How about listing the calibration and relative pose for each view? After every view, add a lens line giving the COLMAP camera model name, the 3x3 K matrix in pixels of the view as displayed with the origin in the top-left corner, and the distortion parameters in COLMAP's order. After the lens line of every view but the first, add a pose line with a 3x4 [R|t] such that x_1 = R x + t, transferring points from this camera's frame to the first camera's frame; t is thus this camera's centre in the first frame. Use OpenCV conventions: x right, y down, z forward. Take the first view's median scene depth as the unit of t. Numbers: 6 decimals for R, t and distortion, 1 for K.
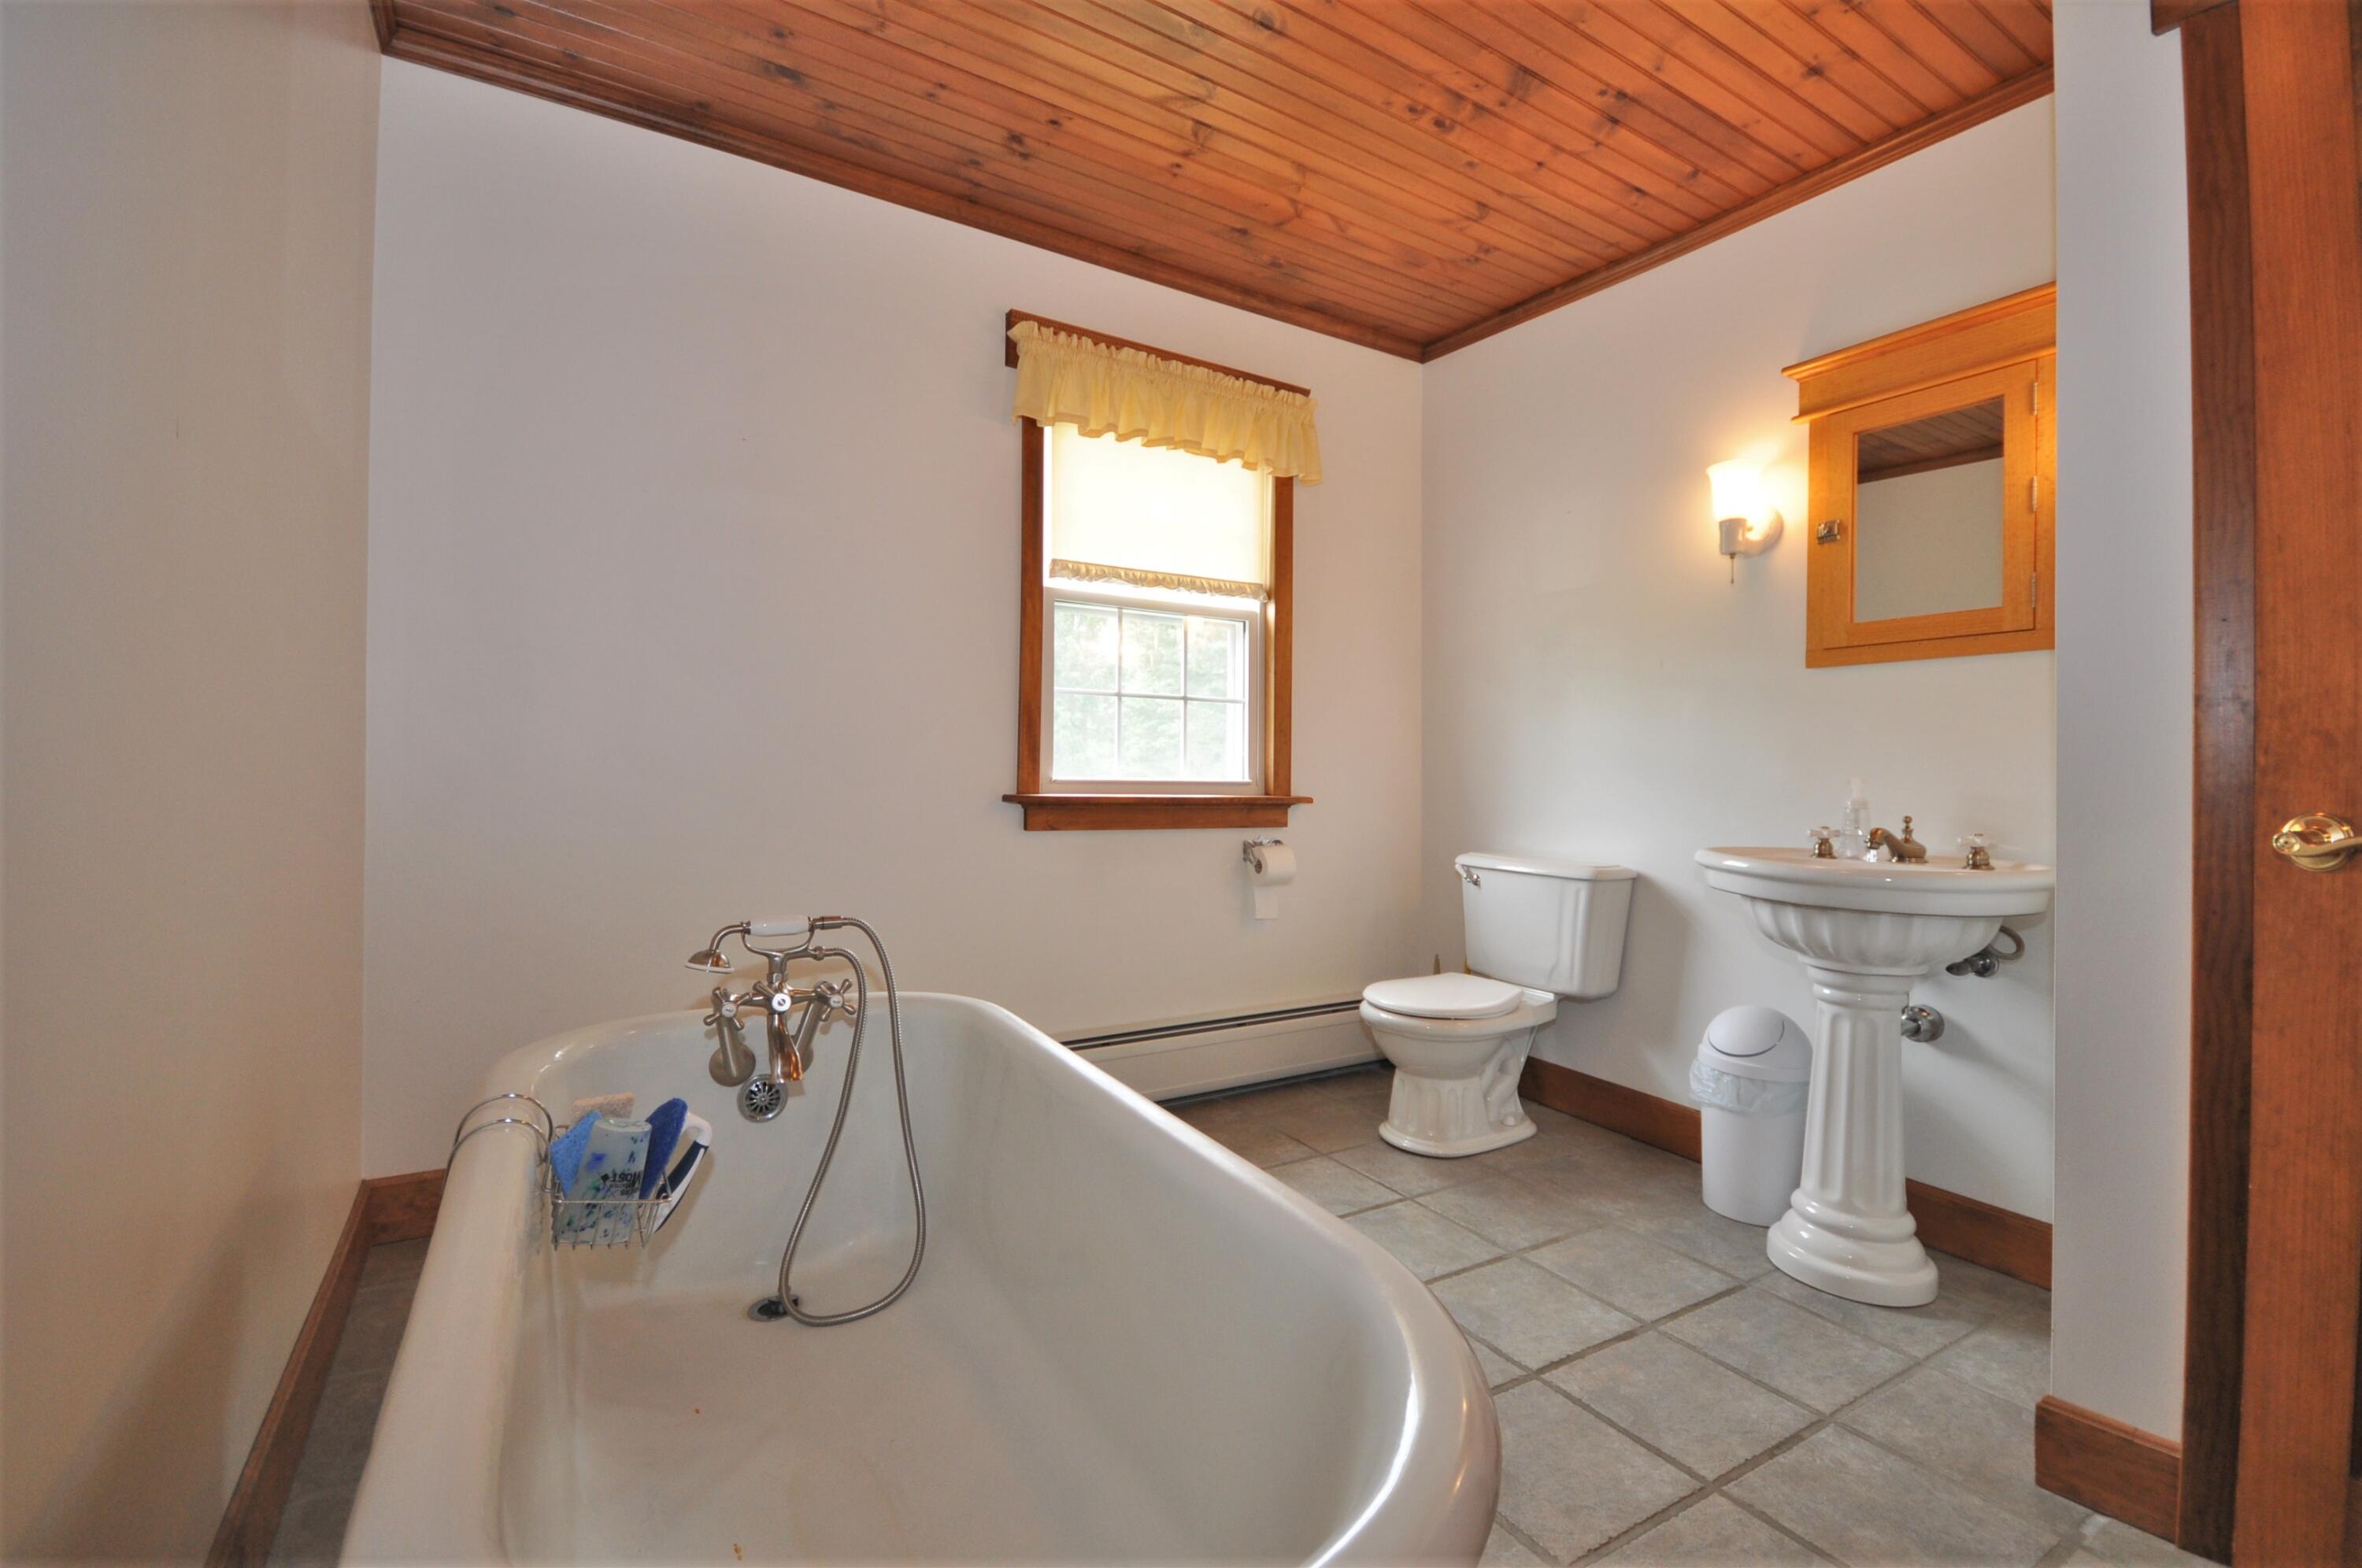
lens RADIAL K [[1032.3, 0, 1186.2], [0, 1032.3, 773.0], [0, 0, 1]] dist [-0.000921, 0.000176]
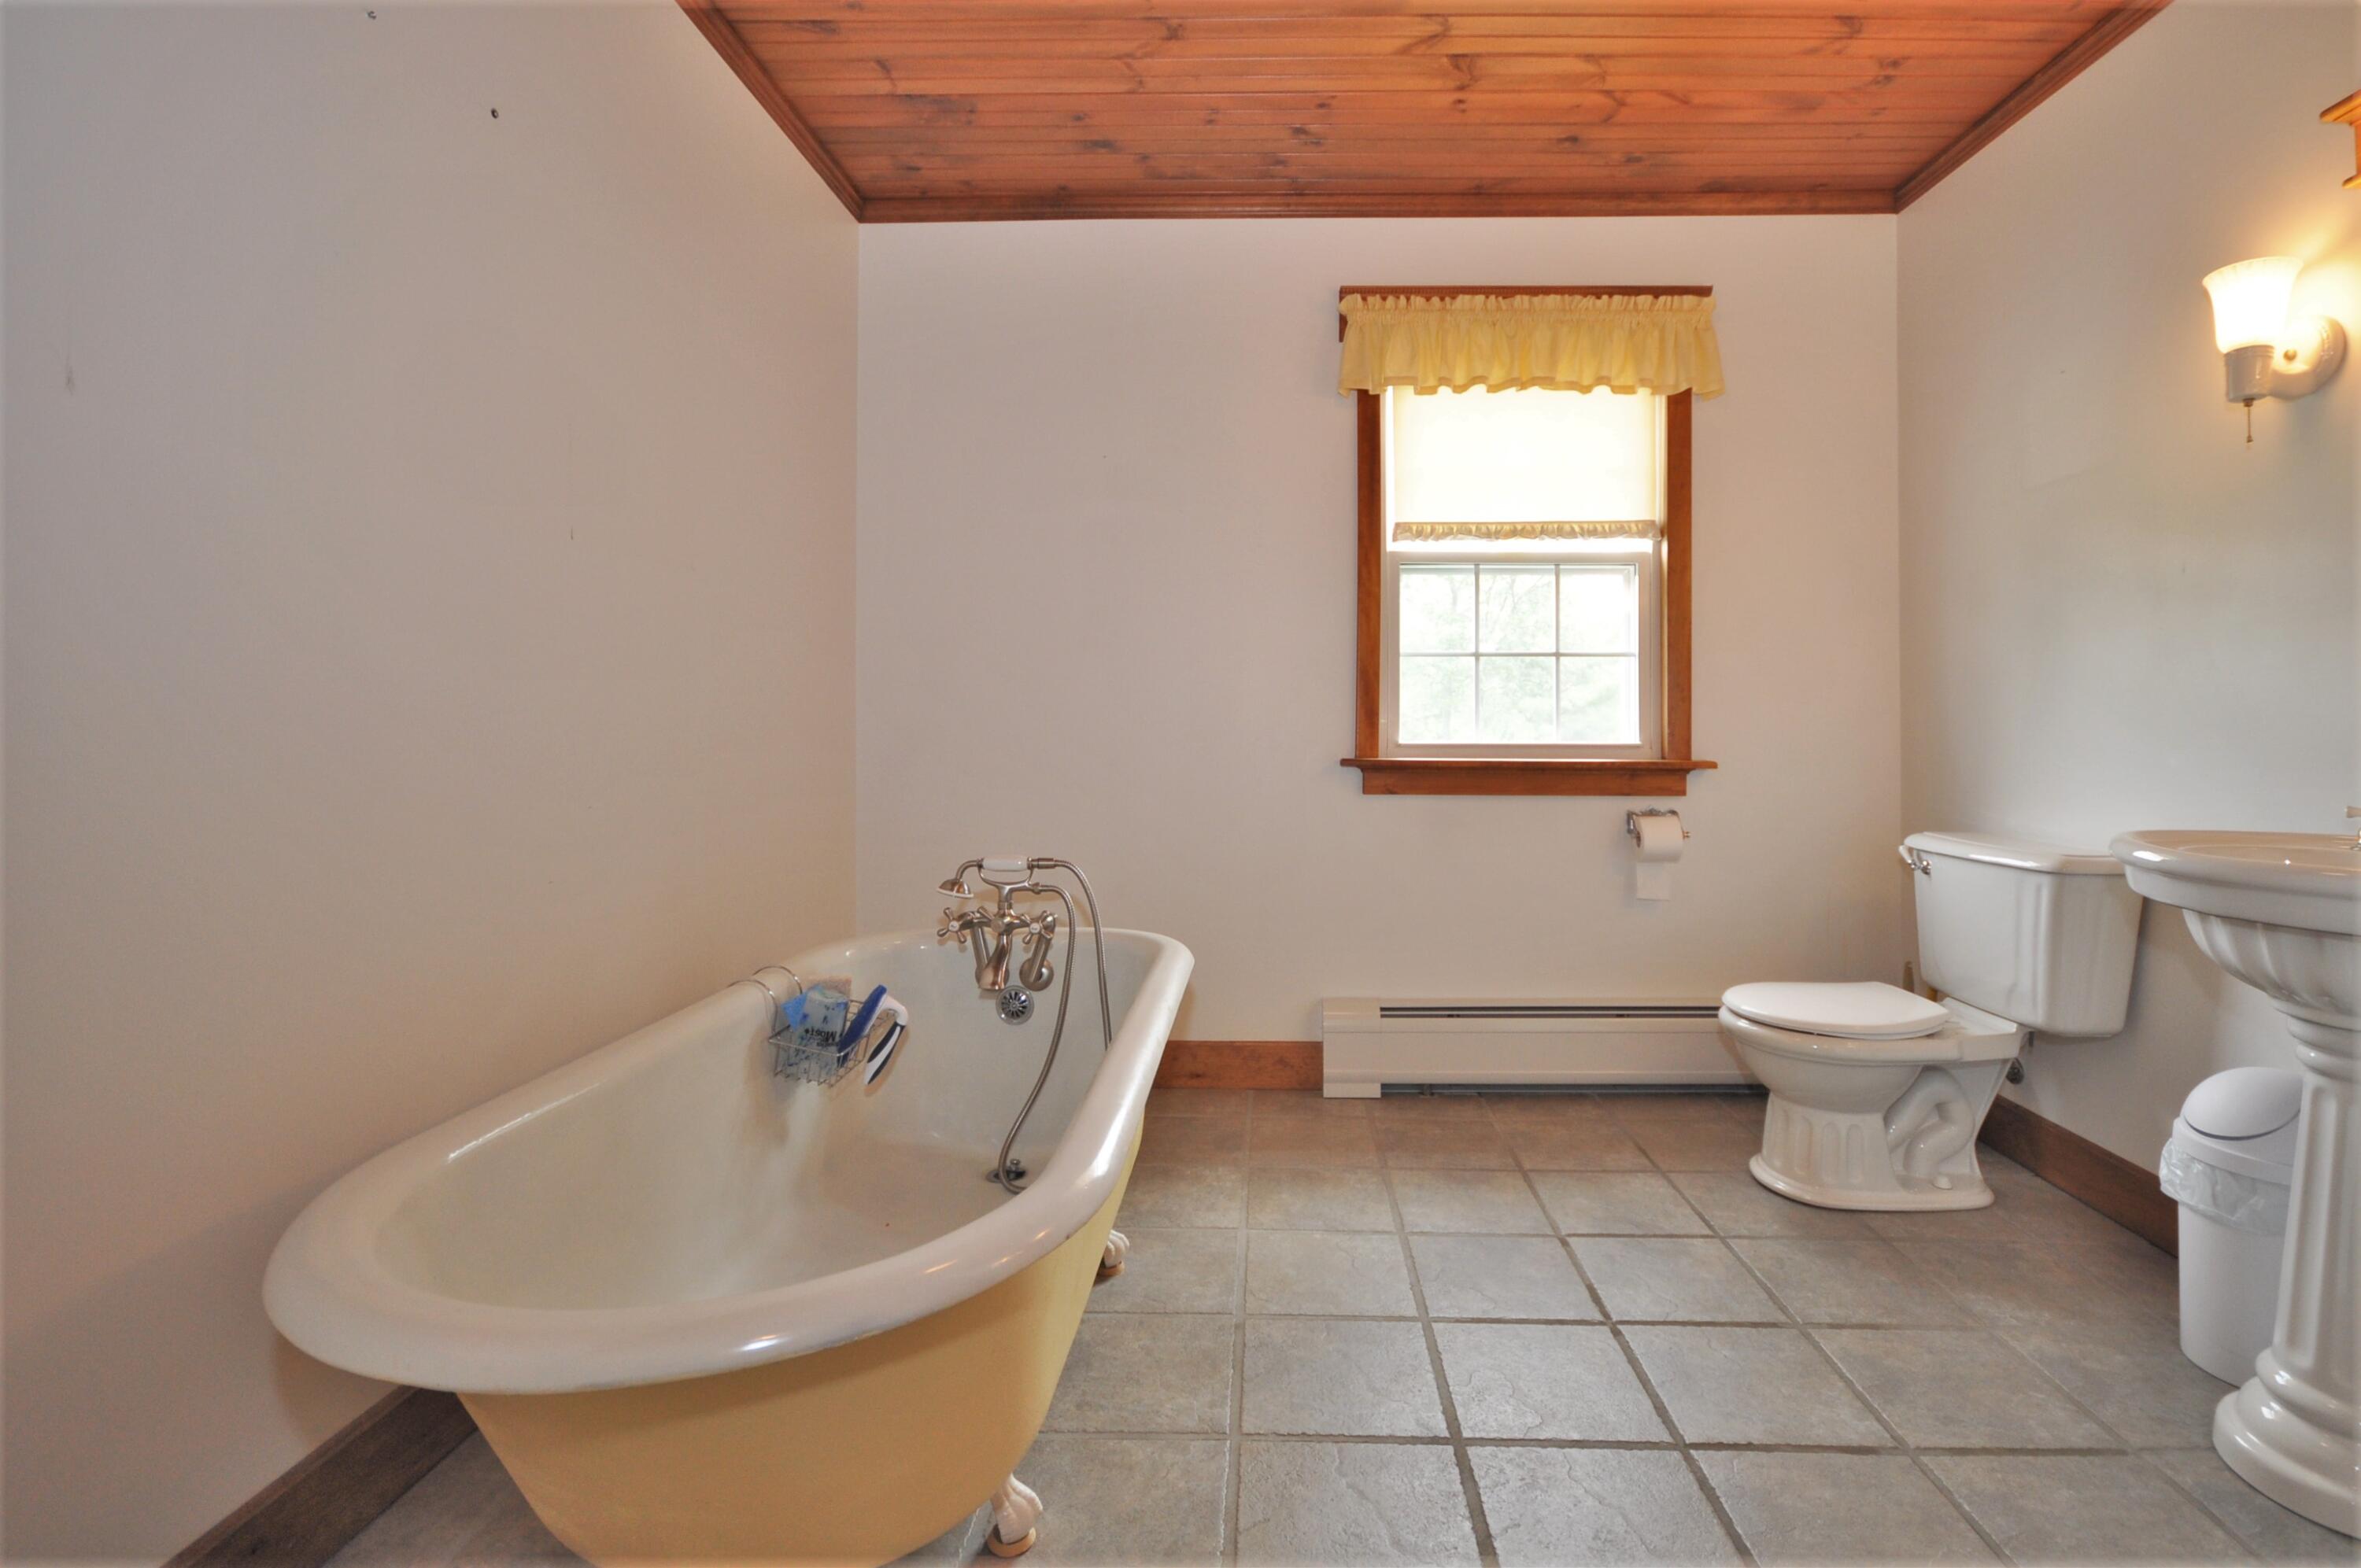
lens RADIAL K [[1080.4, 0, 1250.6], [0, 1080.4, 737.7], [0, 0, 1]] dist [-0.001374, -0.001729]
pose [[0.840368, -0.013779, -0.541841, 0.321345], [0.011316, 0.999905, -0.007877, 0.007188], [0.541898, 0.000488, 0.840444, 0.046191]]
